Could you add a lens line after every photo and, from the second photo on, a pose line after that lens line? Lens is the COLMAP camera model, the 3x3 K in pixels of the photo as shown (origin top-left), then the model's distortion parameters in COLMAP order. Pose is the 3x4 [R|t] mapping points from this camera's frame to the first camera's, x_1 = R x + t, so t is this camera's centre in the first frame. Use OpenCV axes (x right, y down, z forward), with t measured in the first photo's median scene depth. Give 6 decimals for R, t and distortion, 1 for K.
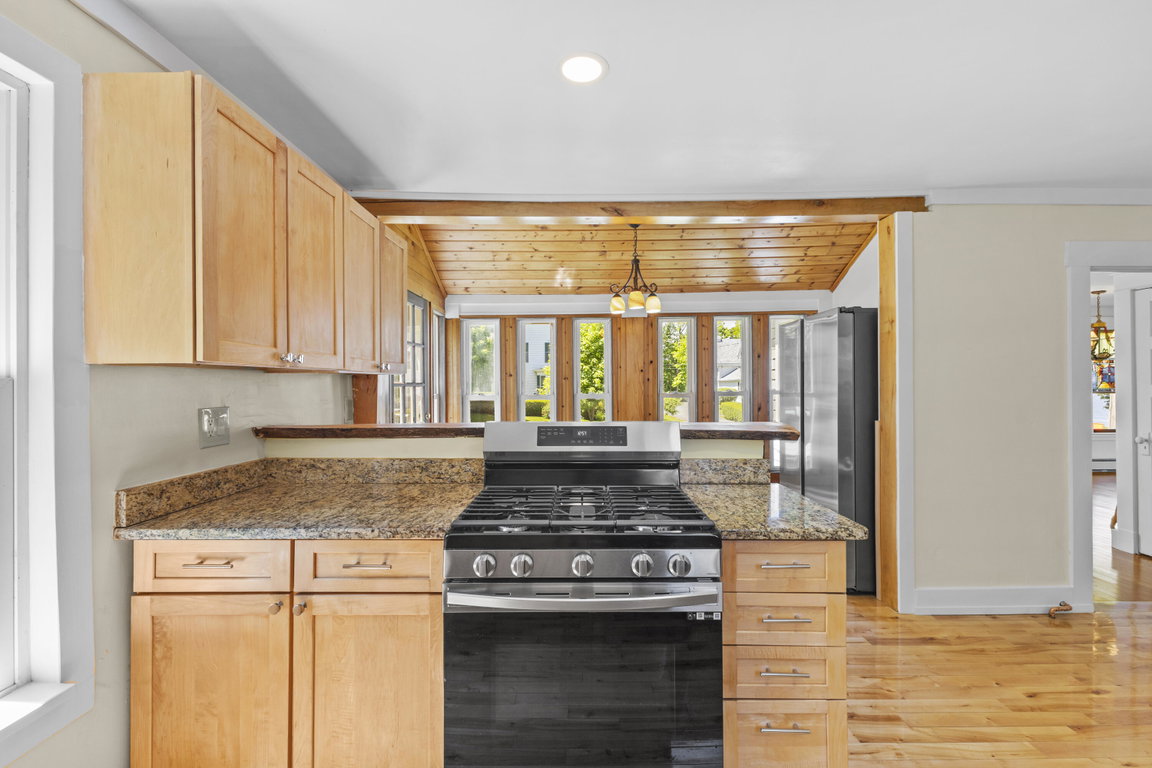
lens RADIAL K [[498.2, 0, 578.0], [0, 498.2, 382.4], [0, 0, 1]] dist [0.007942, -0.000501]
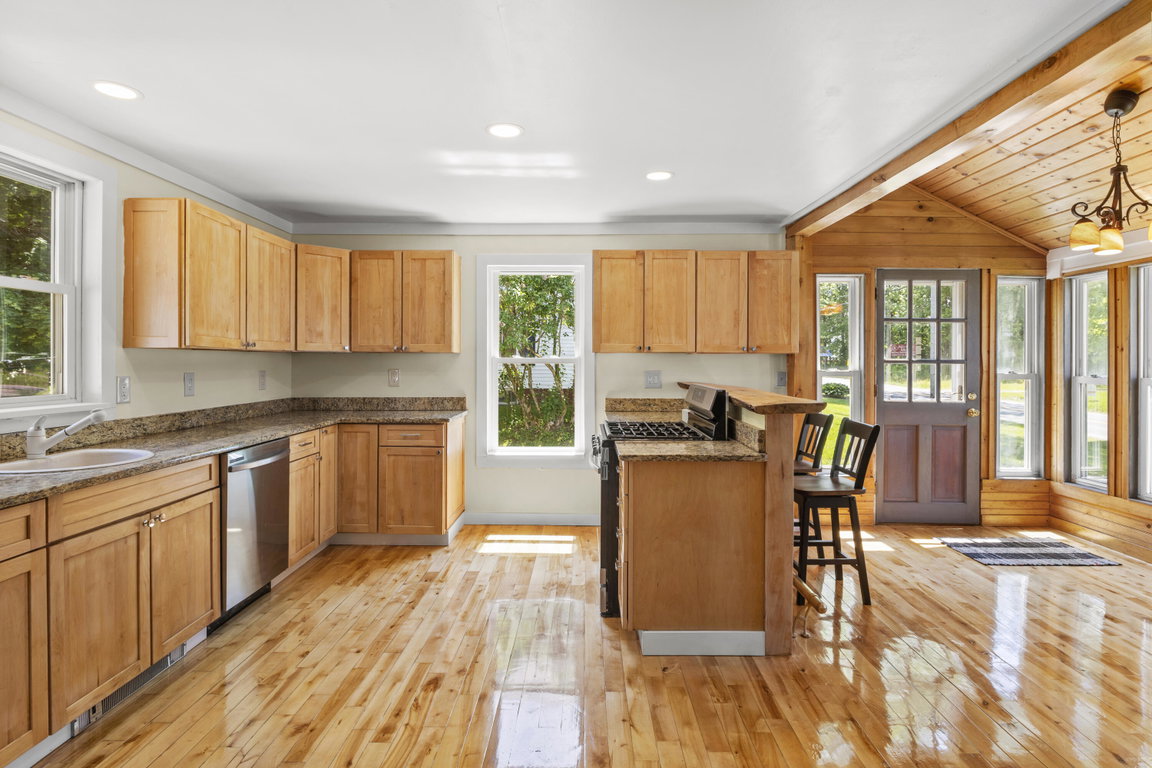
lens RADIAL K [[596.6, 0, 575.7], [0, 596.6, 363.3], [0, 0, 1]] dist [-0.010599, 0.000524]
pose [[-0.014950, 0.008365, -0.999853, 1.660886], [-0.000041, 0.999965, 0.008366, -0.003888], [0.999888, 0.000166, -0.014949, 0.604950]]
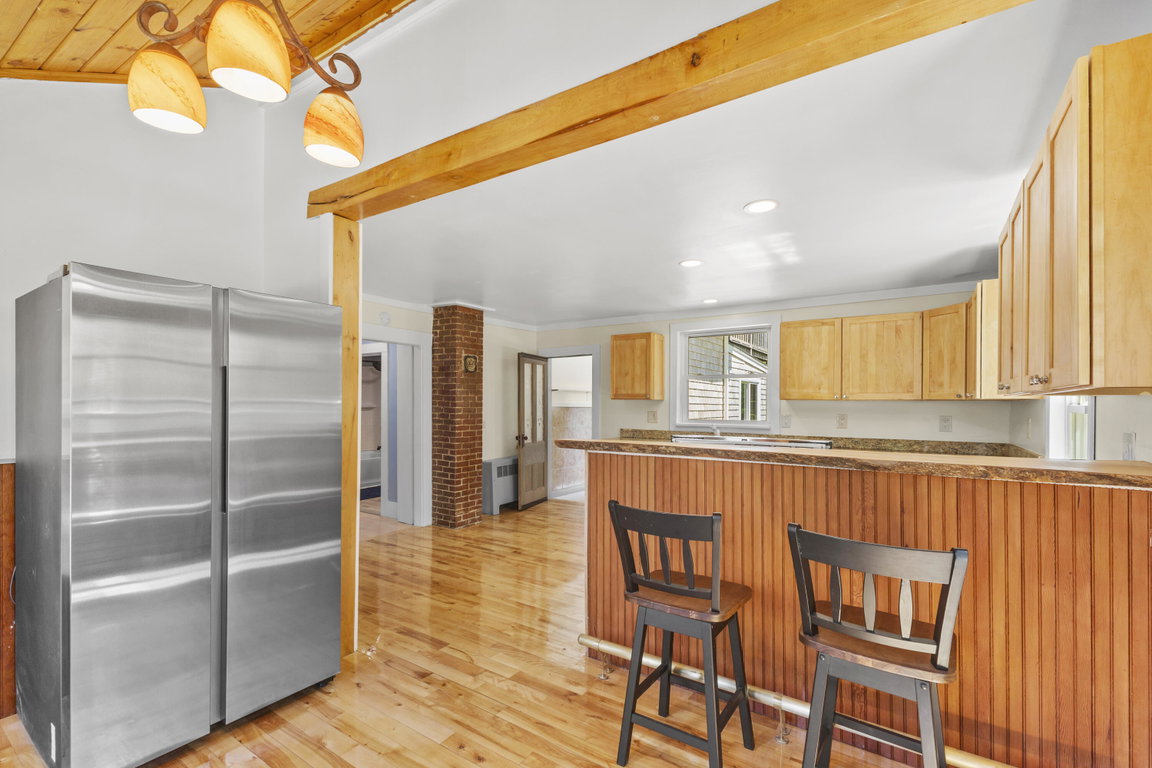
lens RADIAL K [[501.4, 0, 583.1], [0, 501.4, 403.6], [0, 0, 1]] dist [0.001776, 0.000095]
pose [[-0.834374, -0.000793, 0.551199, -0.315449], [-0.003440, 0.999987, -0.003769, -0.000112], [-0.551188, -0.005041, -0.834366, 2.122106]]
